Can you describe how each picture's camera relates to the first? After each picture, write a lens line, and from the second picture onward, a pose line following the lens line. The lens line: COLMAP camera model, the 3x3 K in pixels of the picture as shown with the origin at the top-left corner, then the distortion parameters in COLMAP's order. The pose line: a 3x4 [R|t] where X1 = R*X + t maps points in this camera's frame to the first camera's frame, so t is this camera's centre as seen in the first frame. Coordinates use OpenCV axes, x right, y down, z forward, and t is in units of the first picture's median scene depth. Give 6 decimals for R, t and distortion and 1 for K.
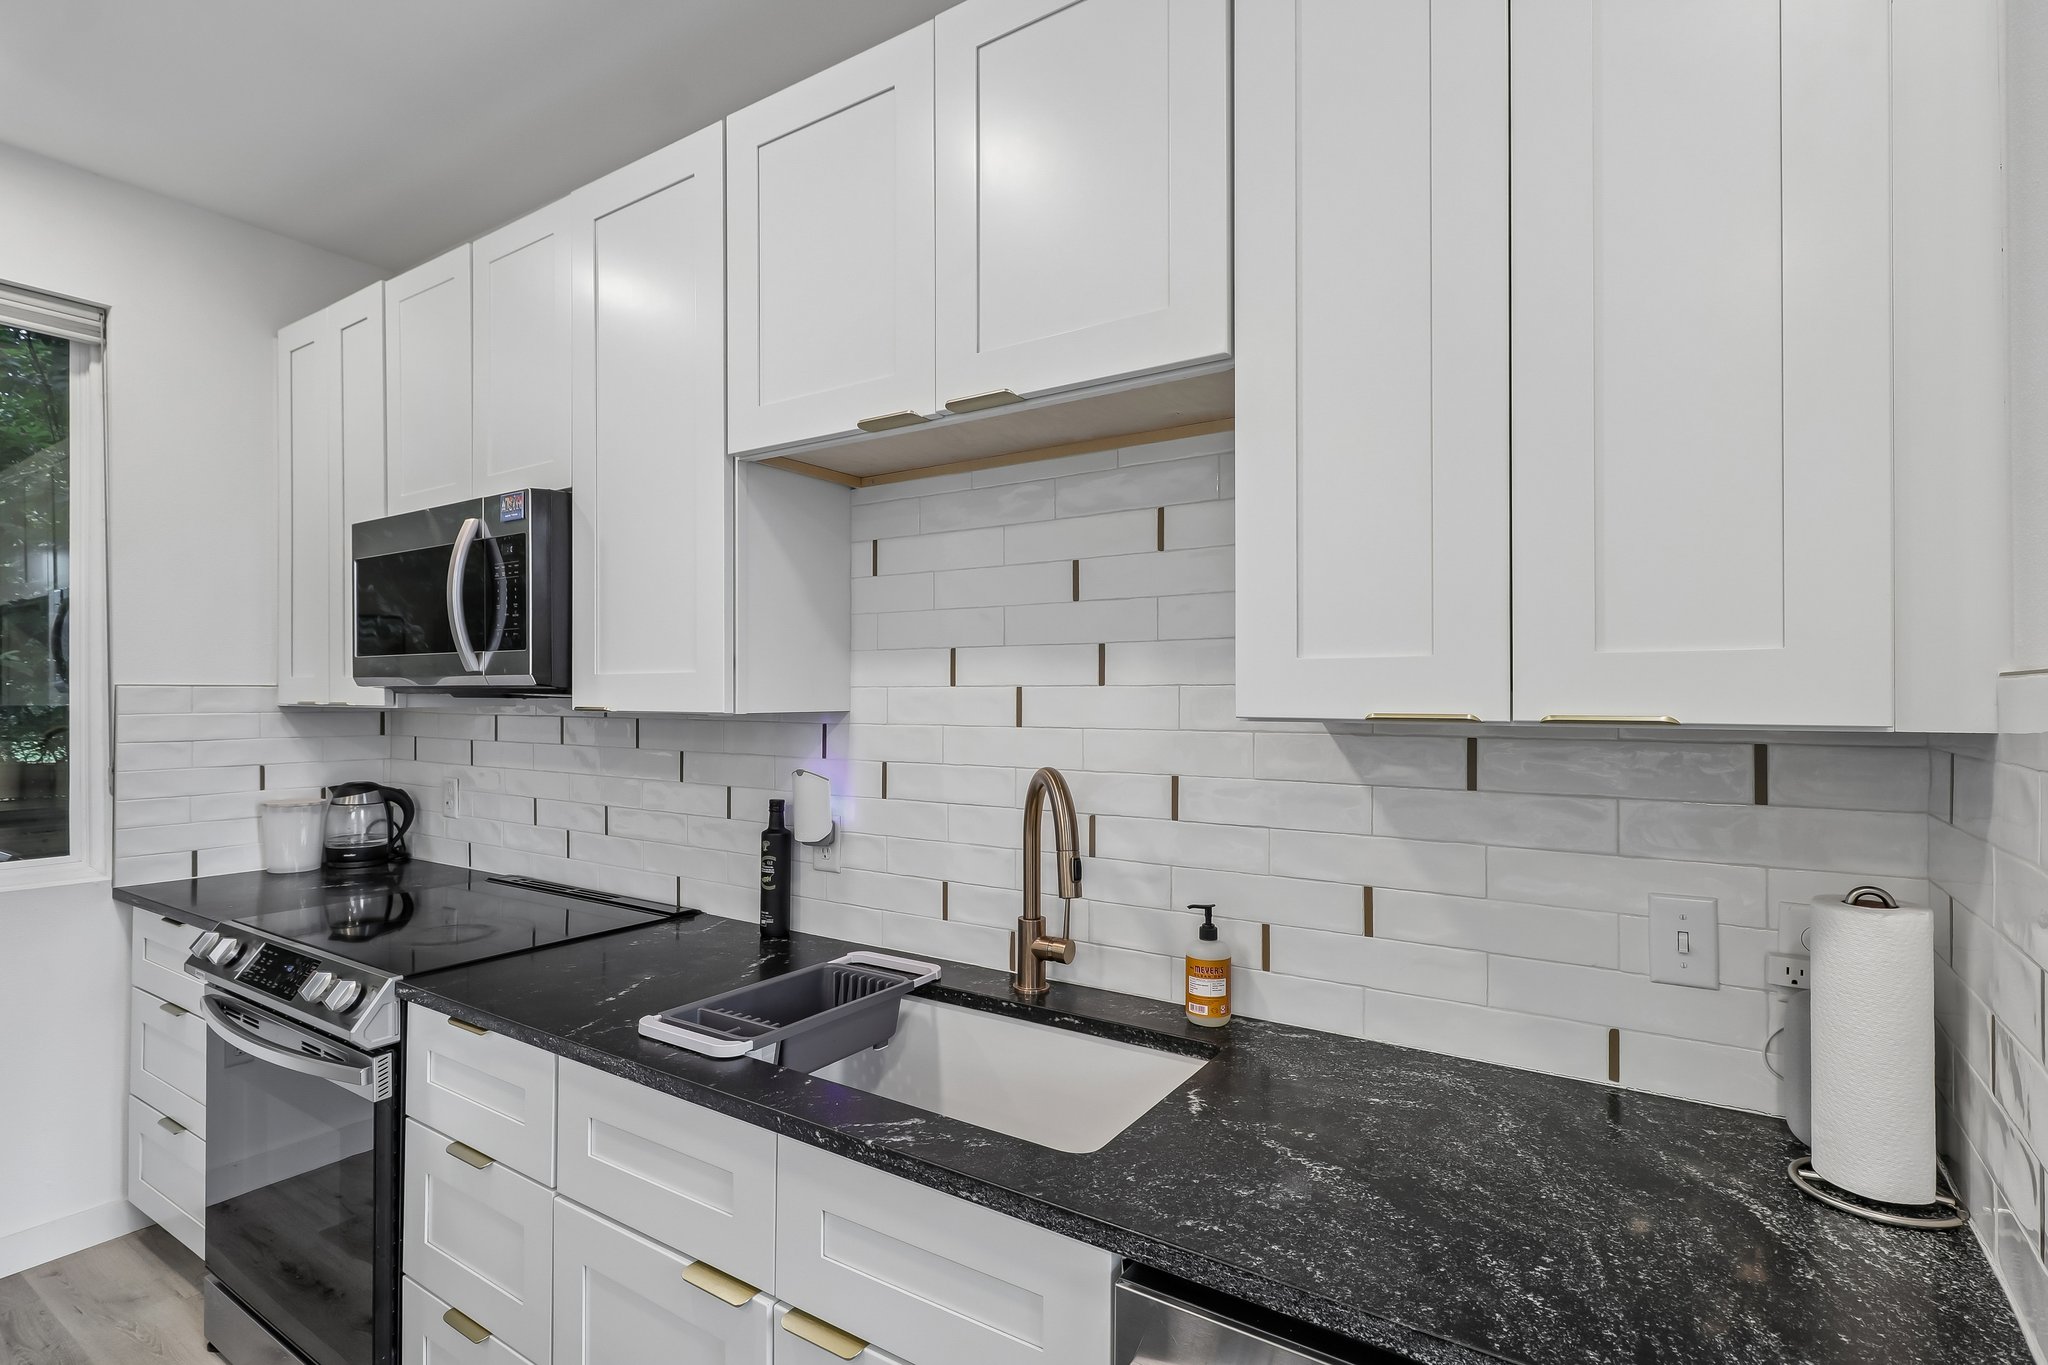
lens RADIAL K [[946.2, 0, 1024.7], [0, 946.2, 685.6], [0, 0, 1]] dist [-0.002452, -0.001748]
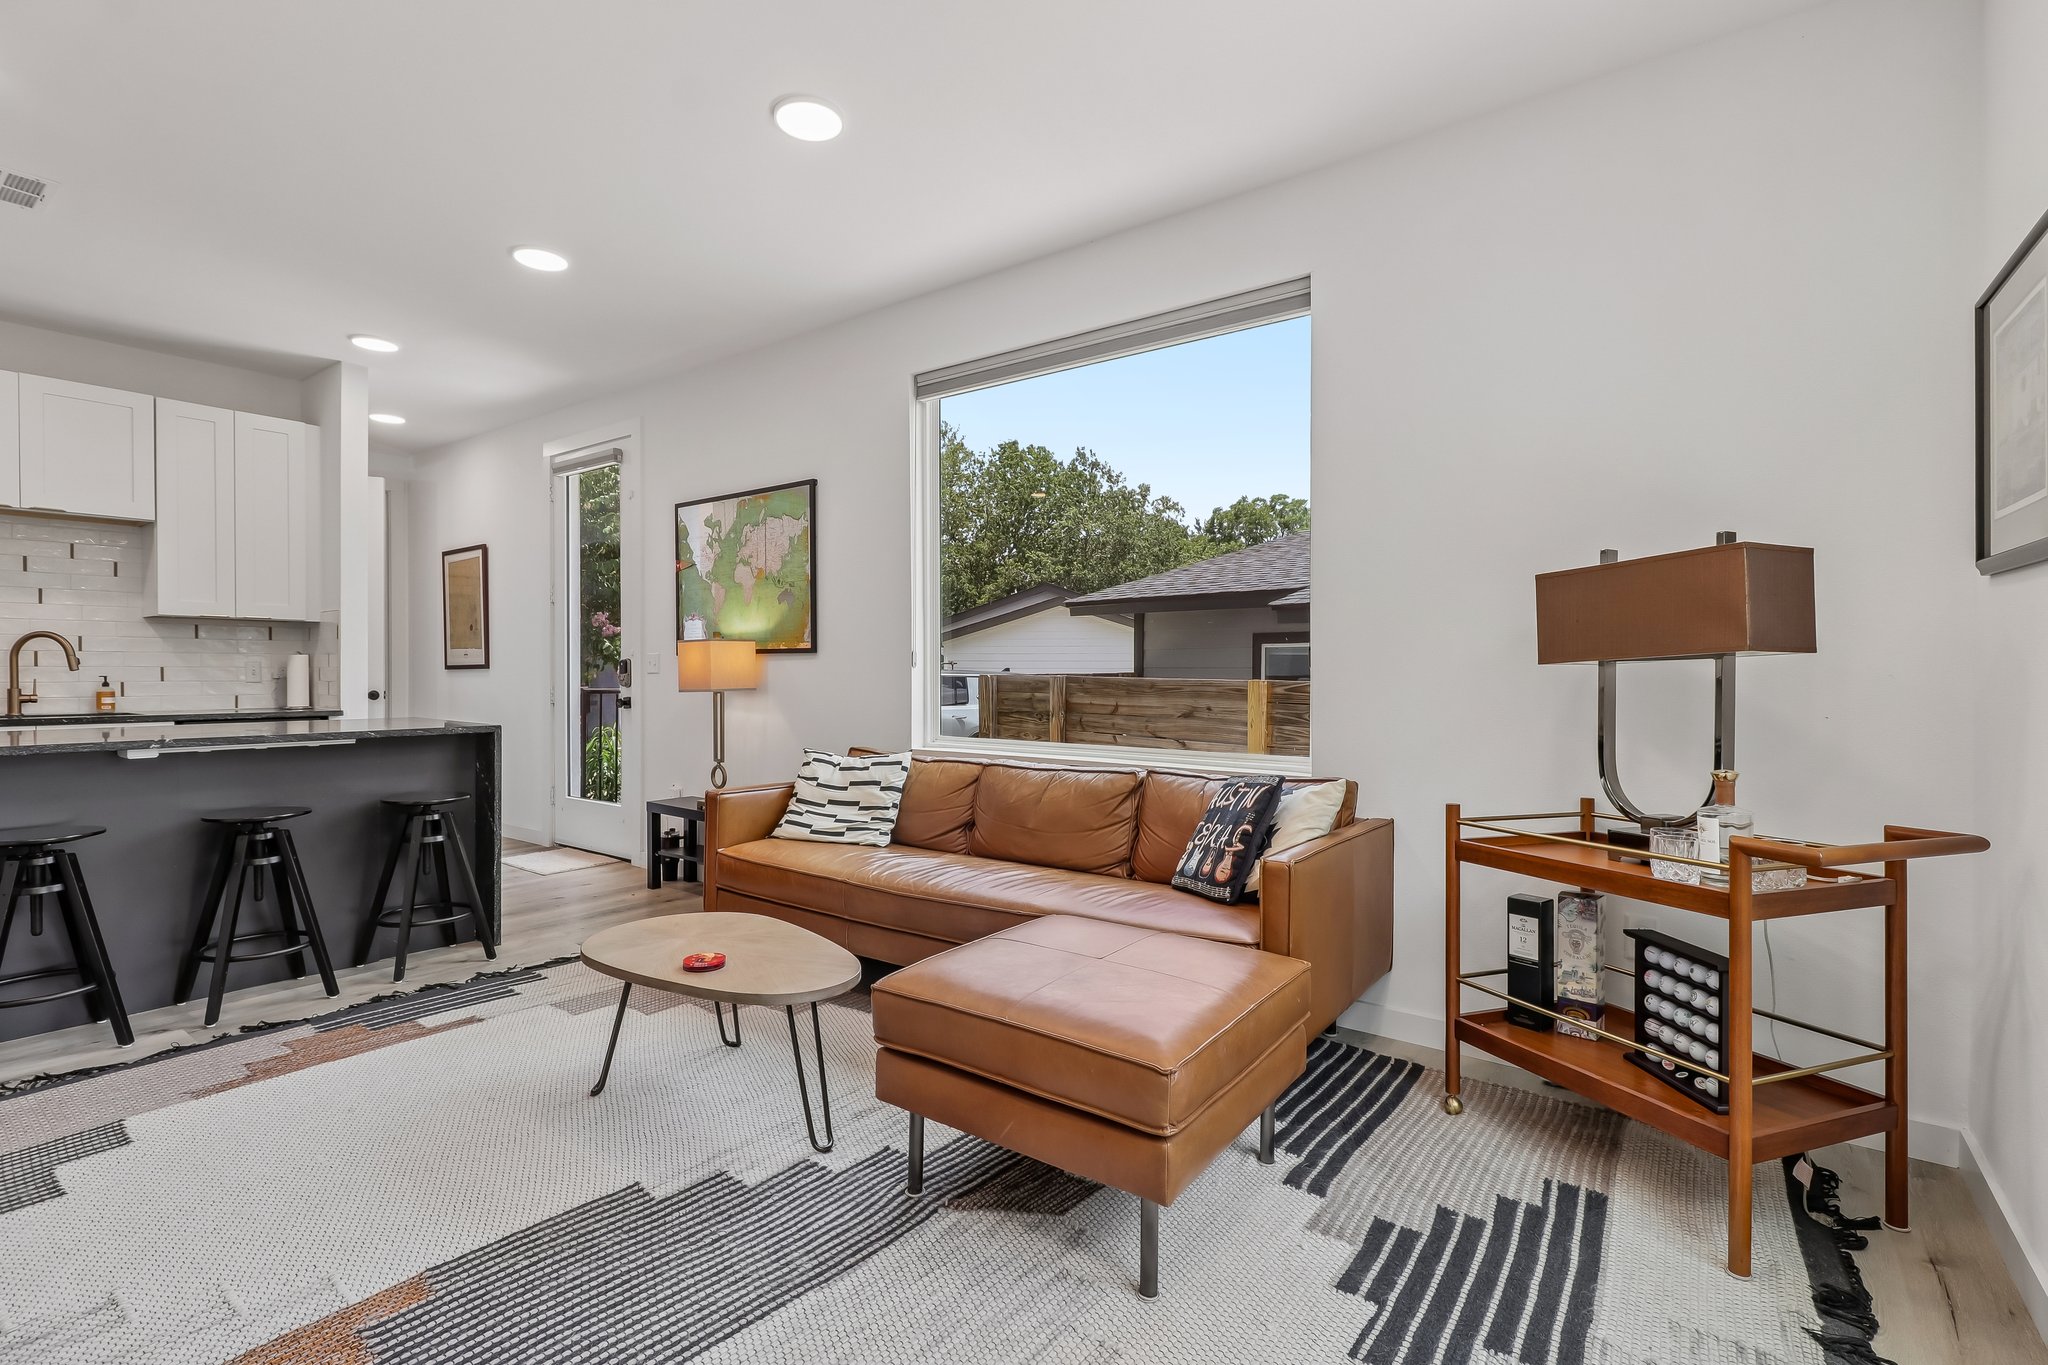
lens RADIAL K [[946.2, 0, 1026.4], [0, 946.2, 674.8], [0, 0, 1]] dist [-0.002452, -0.001748]
pose [[0.045935, -0.006393, 0.998924, -2.242349], [-0.008347, 0.999942, 0.006783, 0.145483], [-0.998910, -0.008649, 0.045879, -1.772704]]
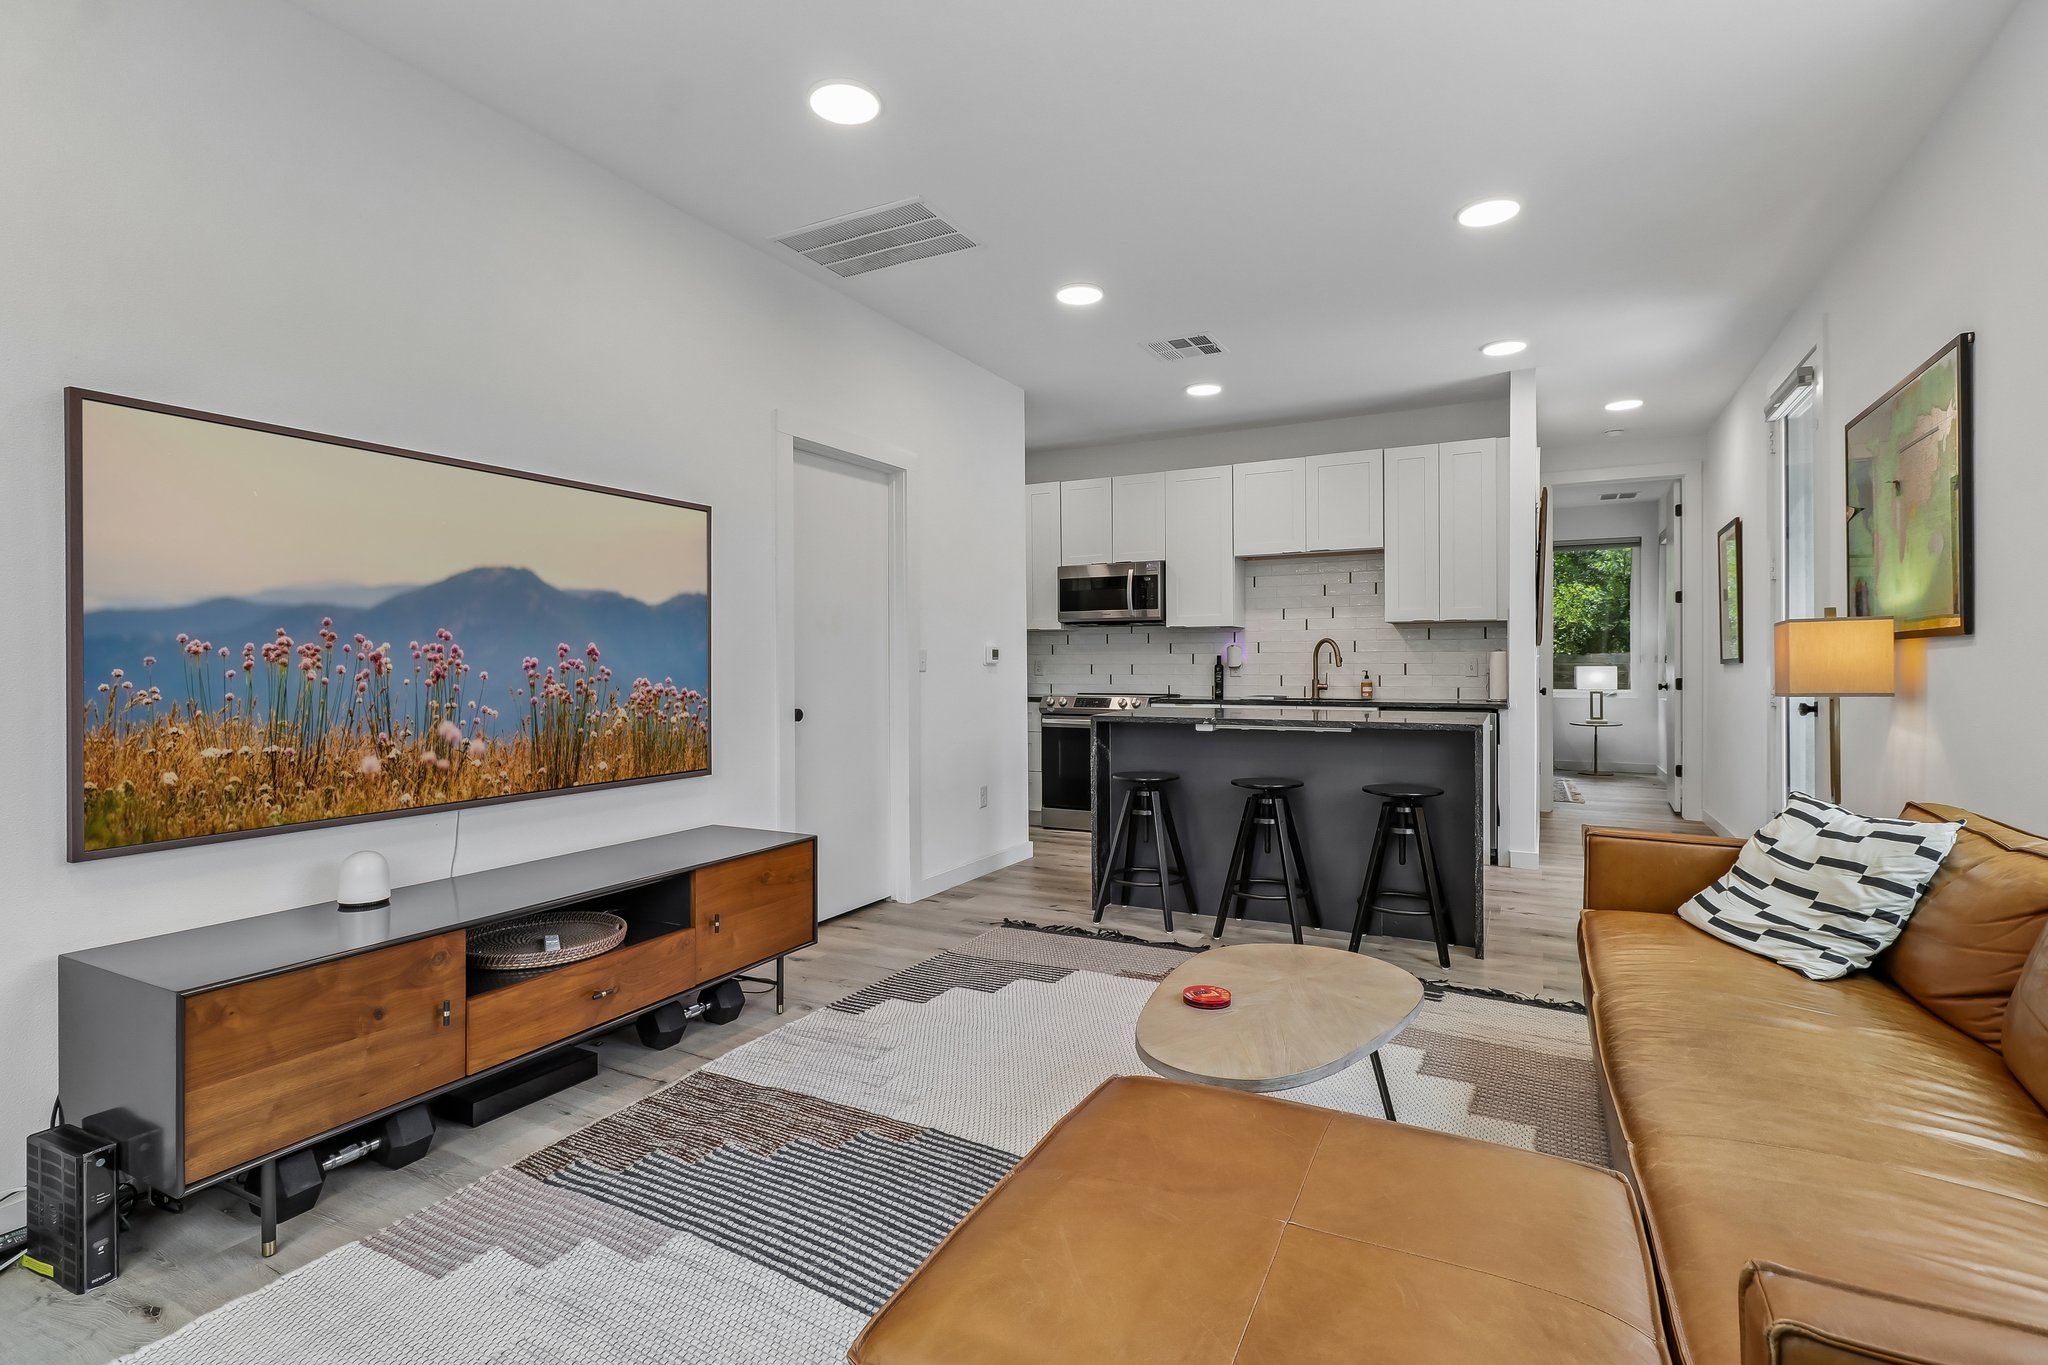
lens RADIAL K [[946.2, 0, 1031.9], [0, 946.2, 668.0], [0, 0, 1]] dist [-0.002452, -0.001748]
pose [[0.993595, -0.003942, 0.112928, -1.374495], [0.002868, 0.999949, 0.009676, 0.141464], [-0.112960, -0.009290, 0.993556, -2.344631]]
